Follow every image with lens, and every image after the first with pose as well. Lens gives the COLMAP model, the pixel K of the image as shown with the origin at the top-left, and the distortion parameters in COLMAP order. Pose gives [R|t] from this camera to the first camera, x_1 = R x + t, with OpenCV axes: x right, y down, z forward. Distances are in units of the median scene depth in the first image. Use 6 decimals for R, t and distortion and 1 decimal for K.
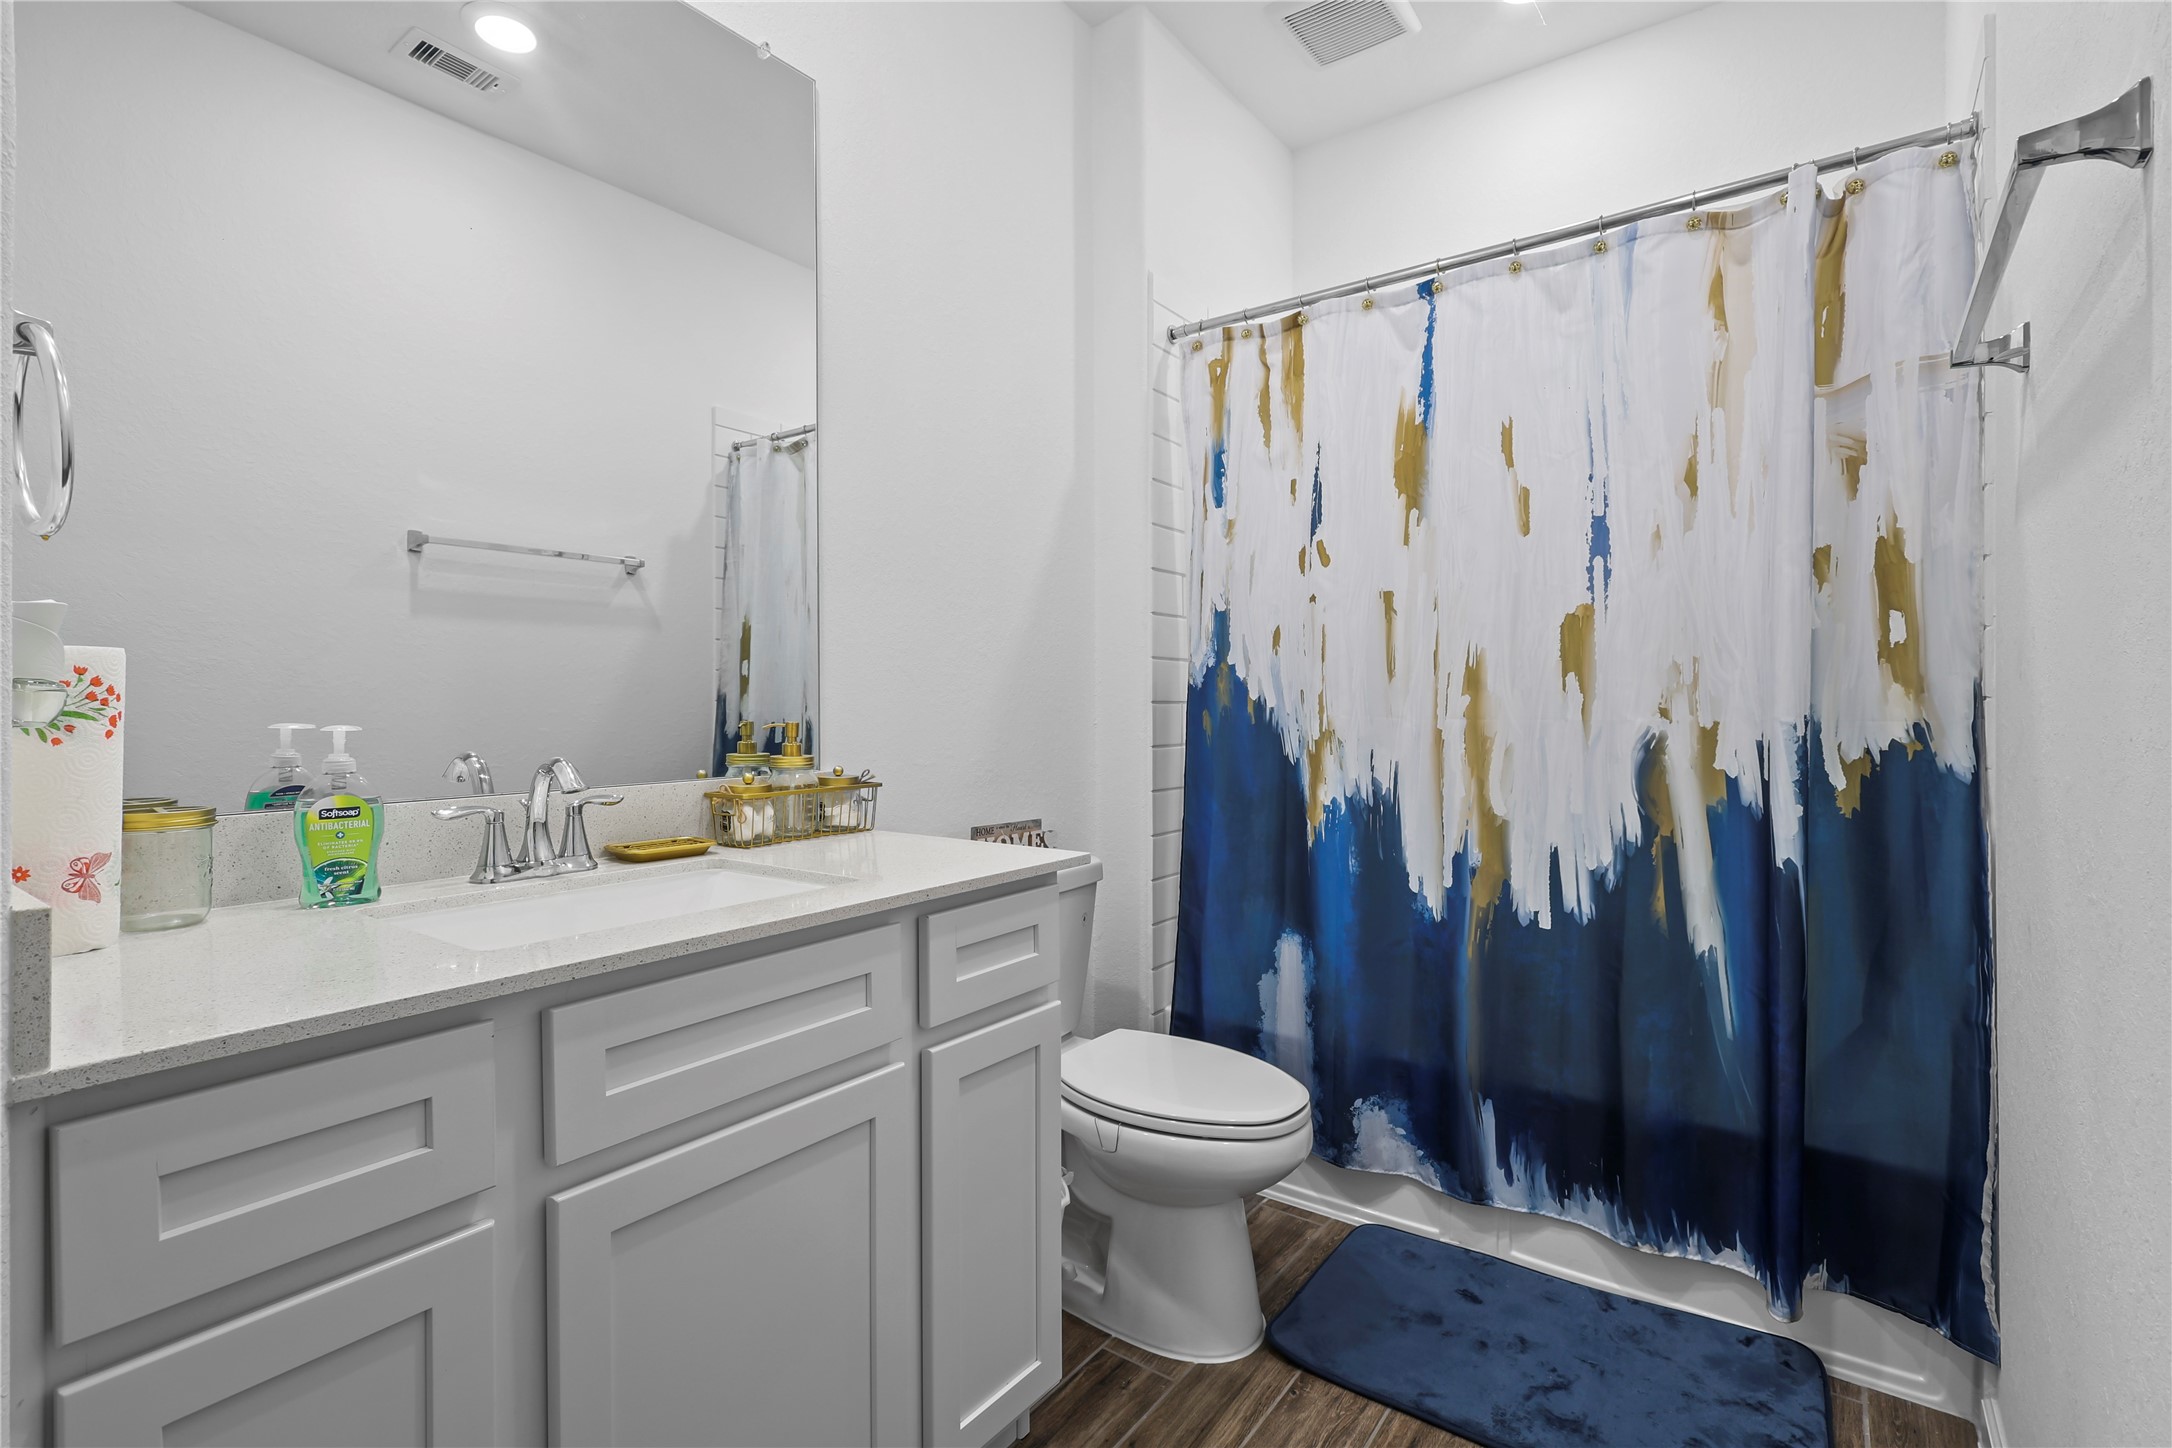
lens RADIAL K [[1006.8, 0, 1097.7], [0, 1006.8, 721.6], [0, 0, 1]] dist [-0.000496, -0.000002]
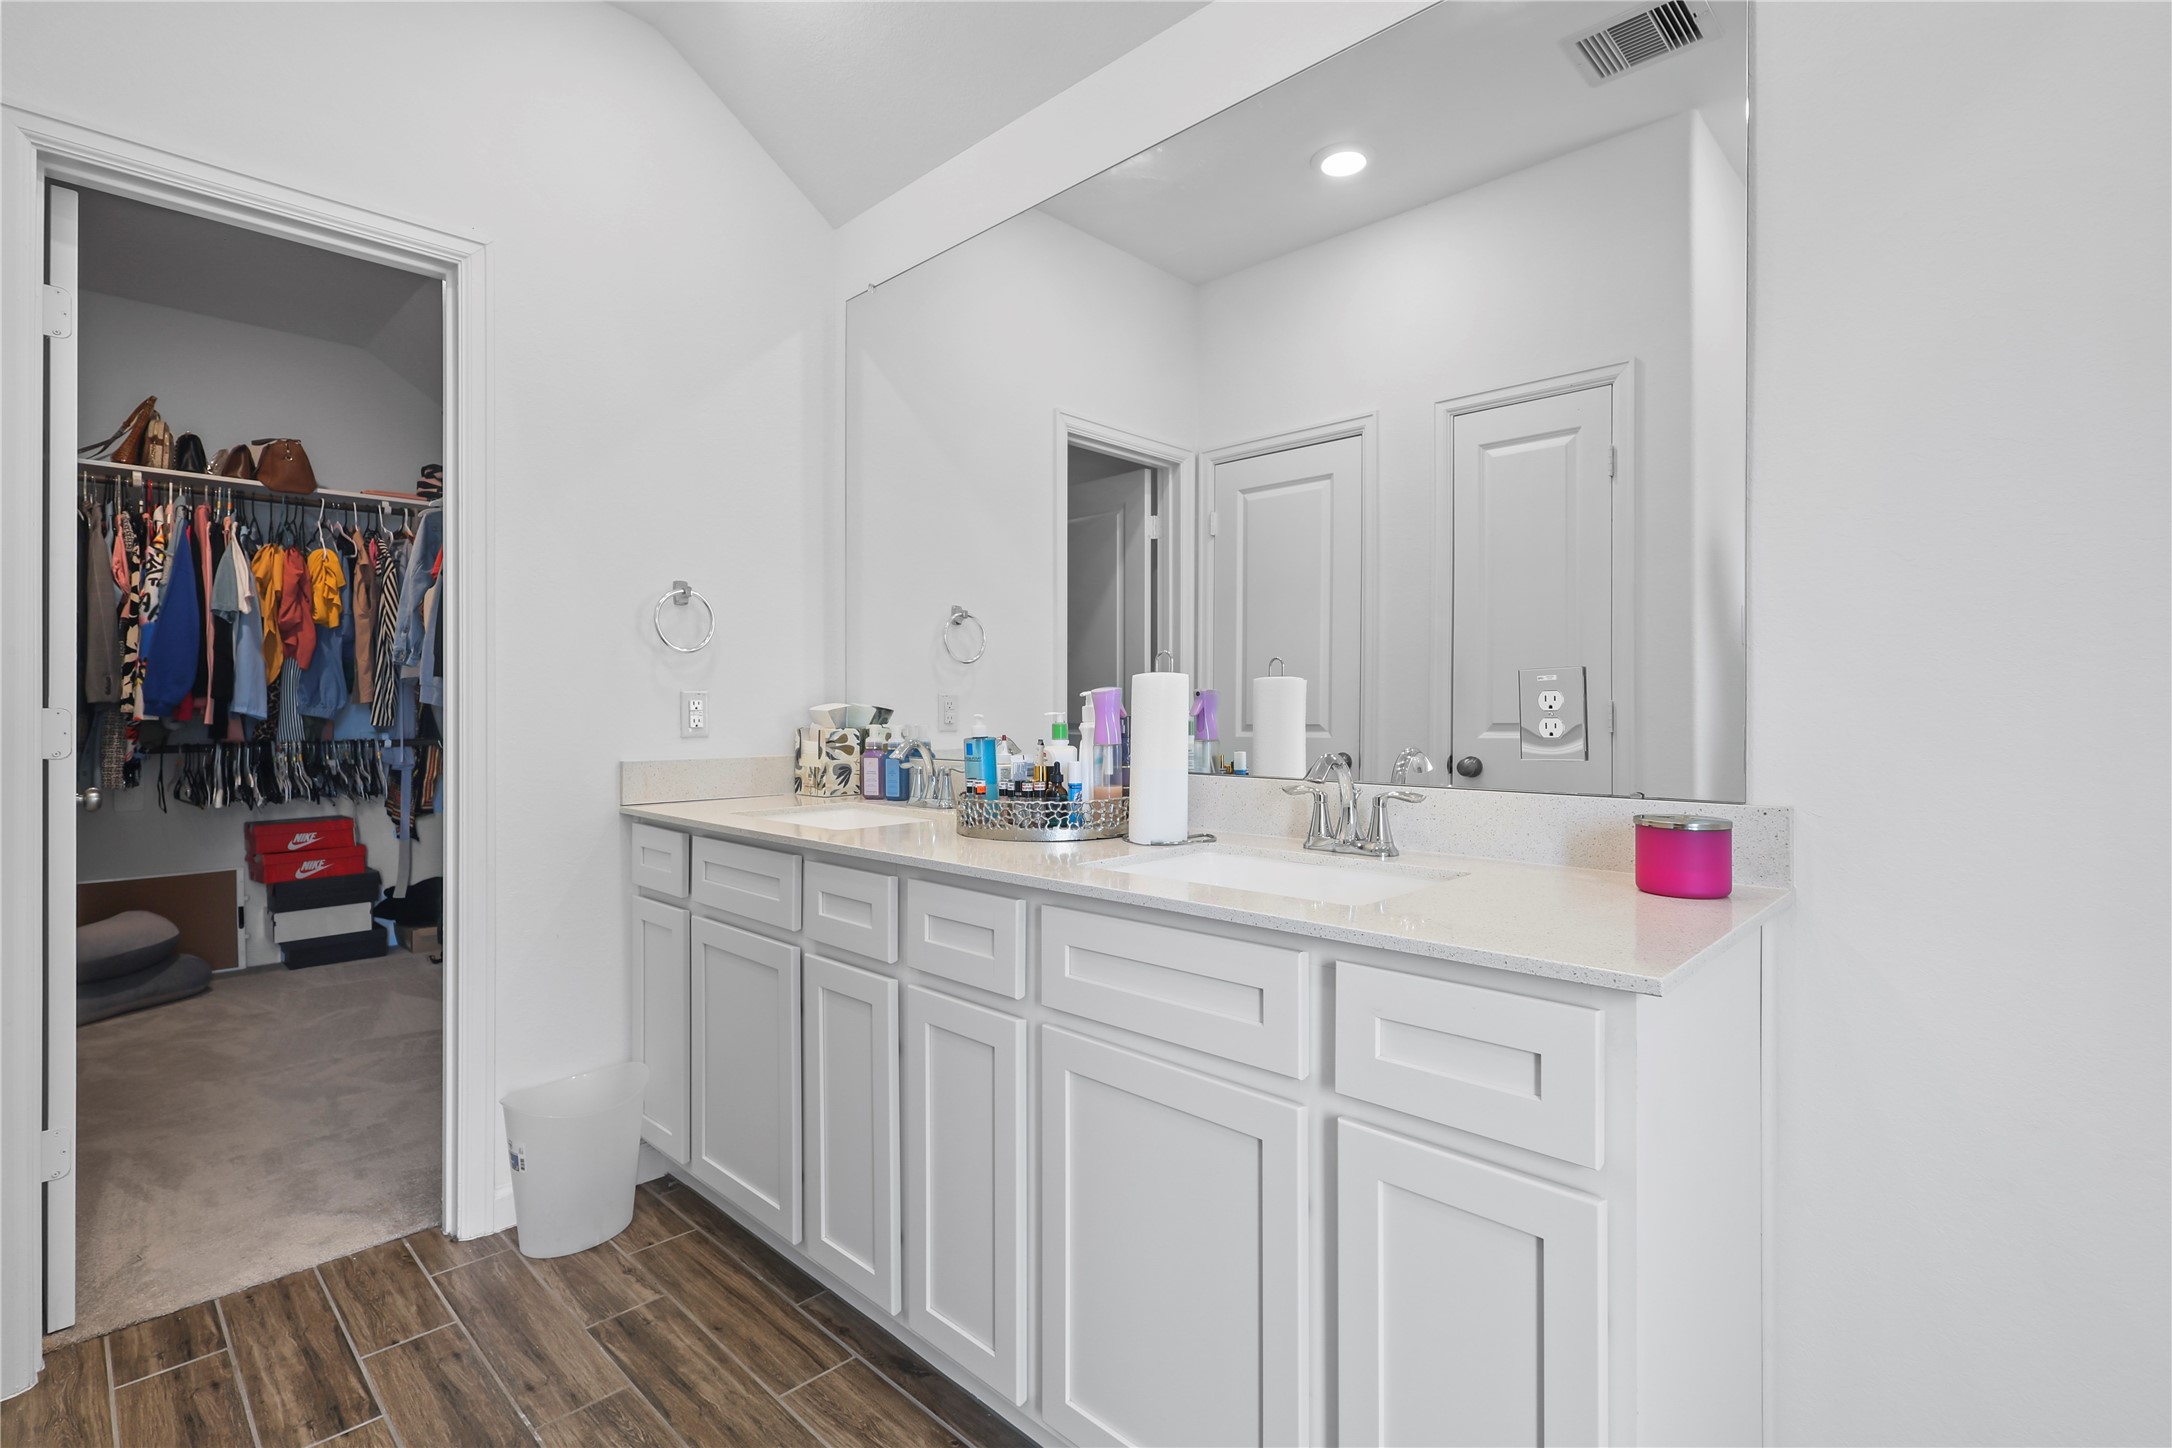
lens RADIAL K [[1006.8, 0, 1097.7], [0, 1006.8, 721.6], [0, 0, 1]] dist [-0.000496, -0.000002]
pose [[-0.124485, 0.020229, -0.992015, 0.733360], [0.004436, 0.999793, 0.019831, -0.032406], [0.992212, -0.001932, -0.124549, 0.919289]]
